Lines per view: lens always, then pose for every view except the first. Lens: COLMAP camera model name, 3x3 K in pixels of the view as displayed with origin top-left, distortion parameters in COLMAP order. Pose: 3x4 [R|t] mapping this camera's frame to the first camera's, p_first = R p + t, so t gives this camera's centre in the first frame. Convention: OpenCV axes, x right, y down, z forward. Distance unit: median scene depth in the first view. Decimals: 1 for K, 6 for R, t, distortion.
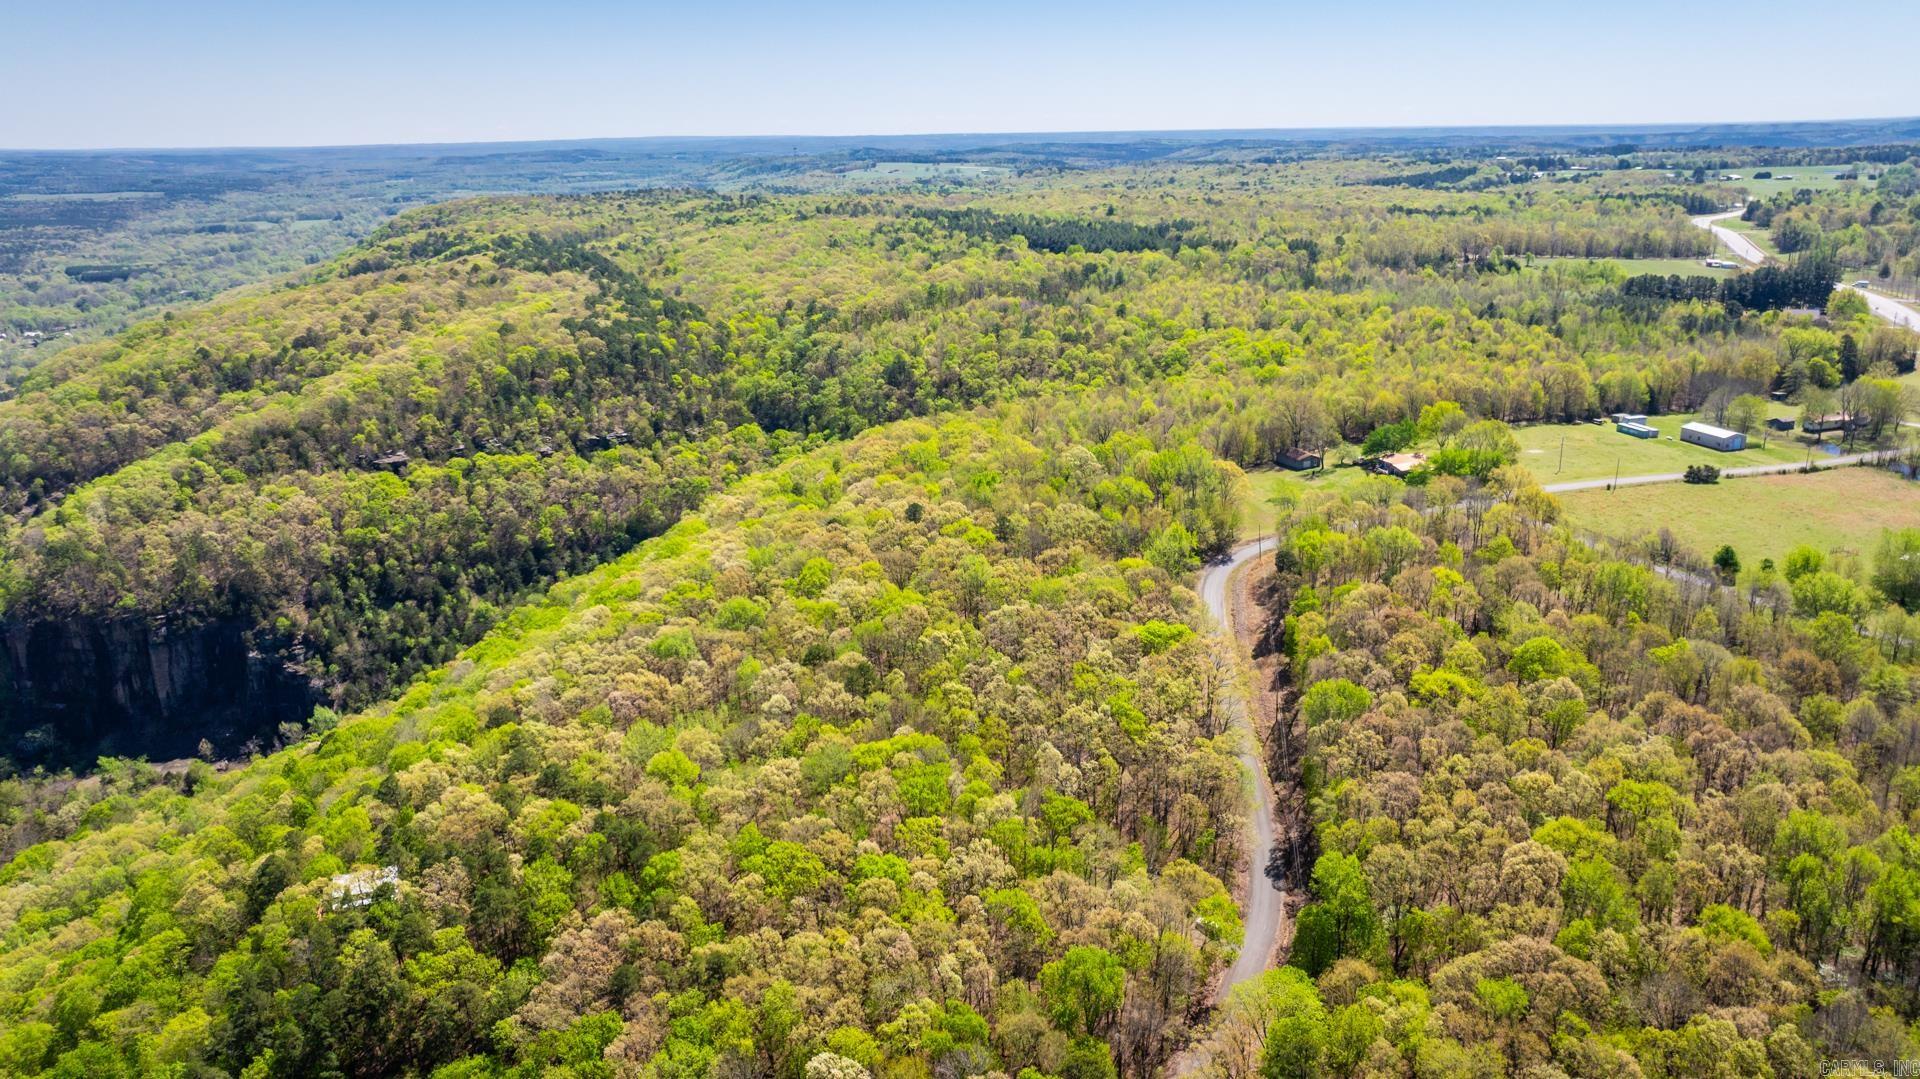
lens RADIAL K [[1348.7, 0, 963.9], [0, 1348.7, 536.4], [0, 0, 1]] dist [-0.028236, 0.032922]
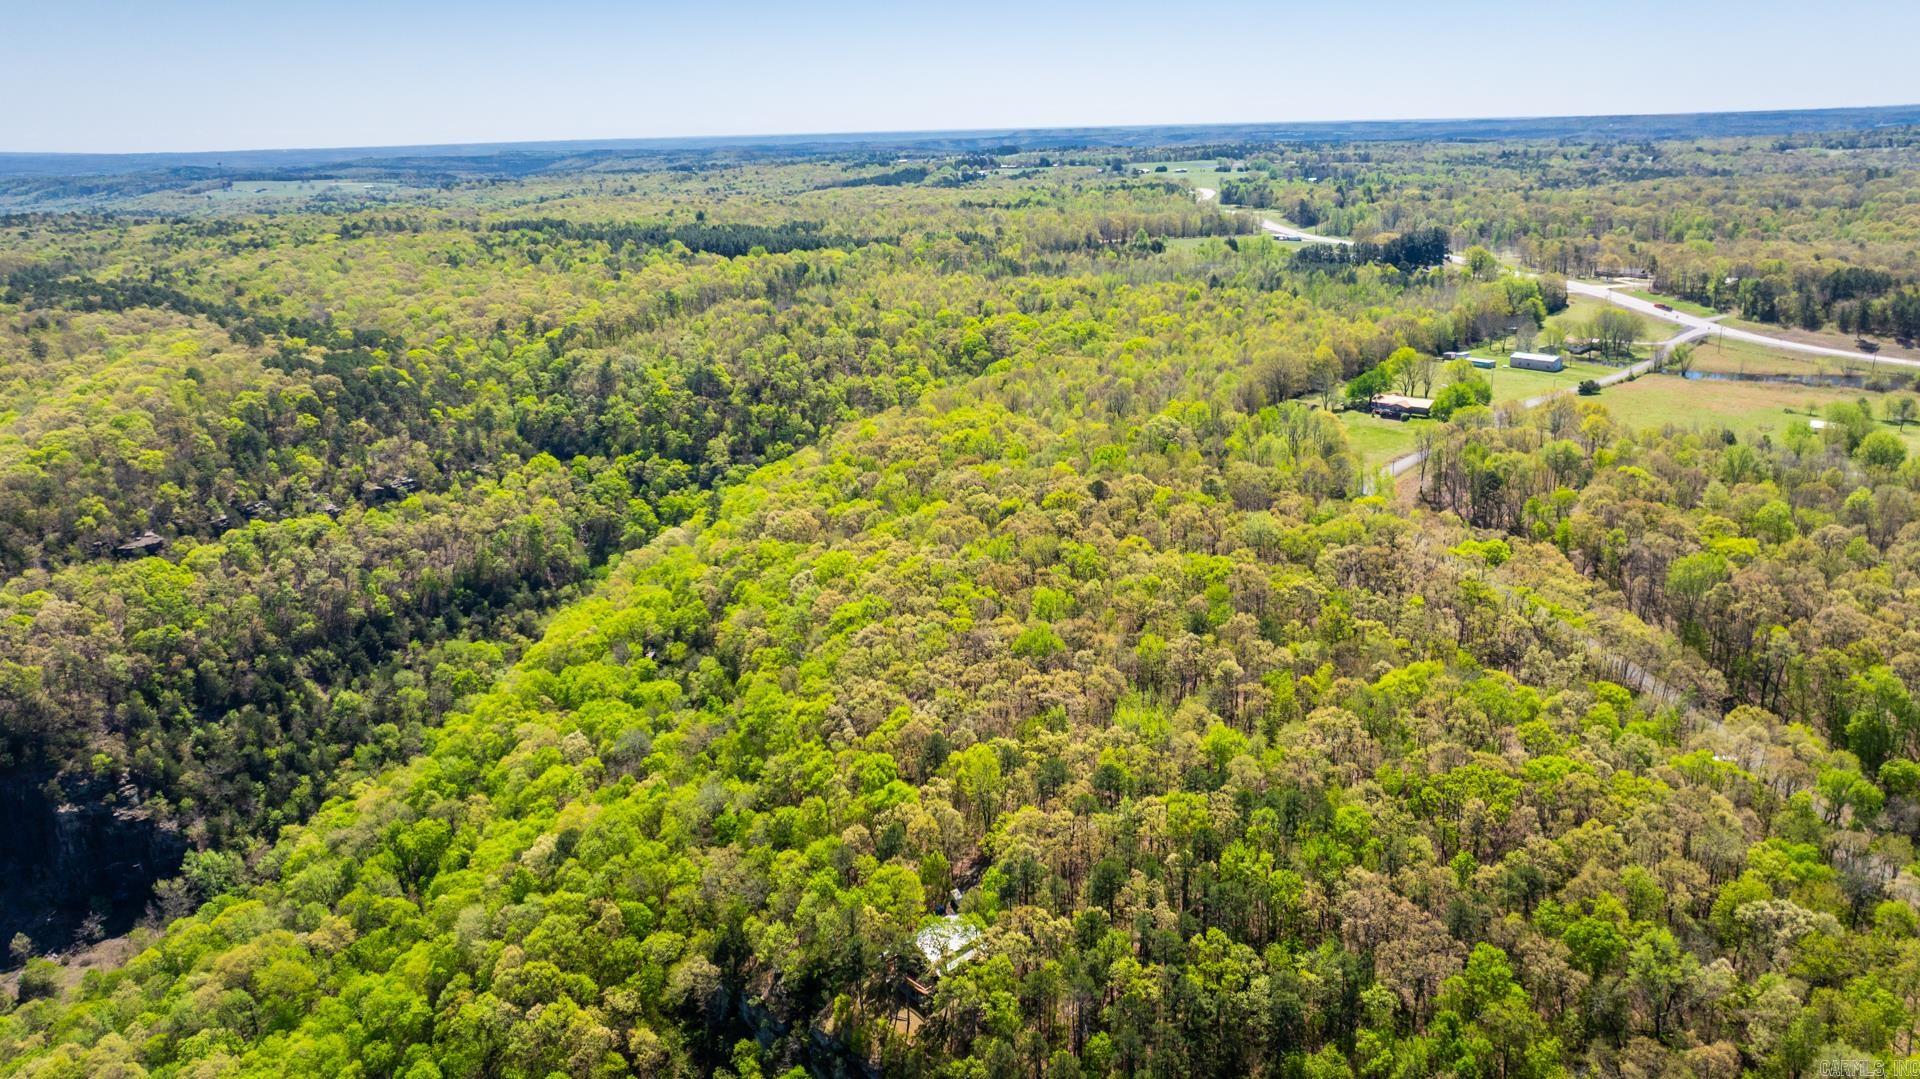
lens RADIAL K [[1348.7, 0, 952.0], [0, 1348.7, 538.5], [0, 0, 1]] dist [-0.028236, 0.032922]
pose [[0.896428, -0.134874, 0.422169, -0.339715], [0.137315, 0.990217, 0.024780, -0.013276], [-0.421381, 0.035757, 0.906179, 0.073741]]
